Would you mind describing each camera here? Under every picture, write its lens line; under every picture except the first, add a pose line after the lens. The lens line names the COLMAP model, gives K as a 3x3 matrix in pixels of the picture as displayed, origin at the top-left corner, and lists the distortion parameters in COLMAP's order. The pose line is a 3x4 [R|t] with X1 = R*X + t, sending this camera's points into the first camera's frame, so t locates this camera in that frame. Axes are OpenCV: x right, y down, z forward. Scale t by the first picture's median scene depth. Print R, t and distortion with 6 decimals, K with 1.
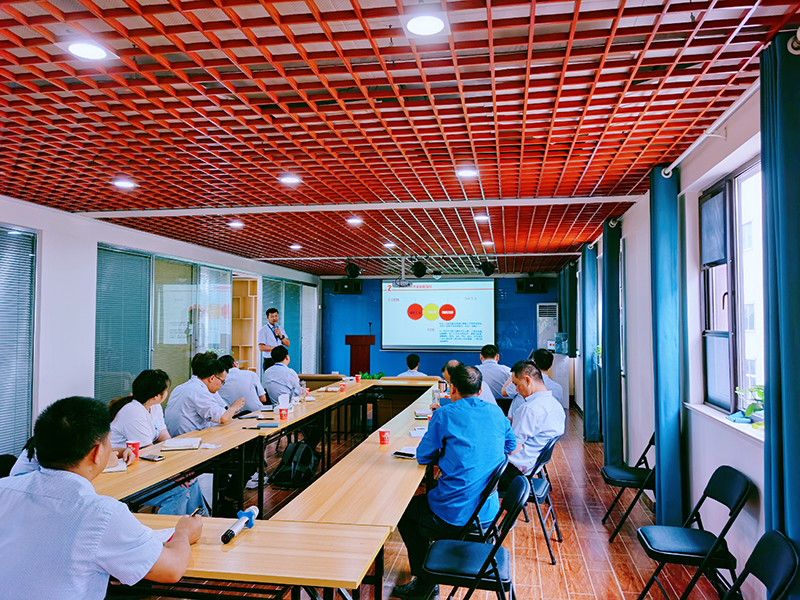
lens RADIAL K [[657.6, 0, 400.0], [0, 657.6, 300.0], [0, 0, 1]] dist [0.328759, -0.000792]
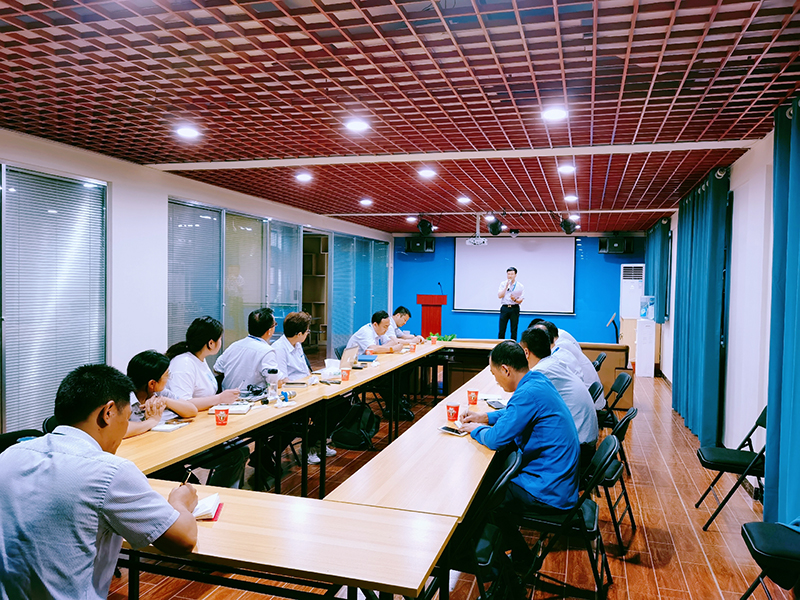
lens RADIAL K [[626.4, 0, 400.0], [0, 626.4, 300.0], [0, 0, 1]] dist [-0.039572, -0.002378]
pose [[0.993289, 0.020274, -0.113864, -0.002824], [-0.012875, 0.997779, 0.065350, 0.002709], [0.114936, -0.063445, 0.991345, 0.135156]]
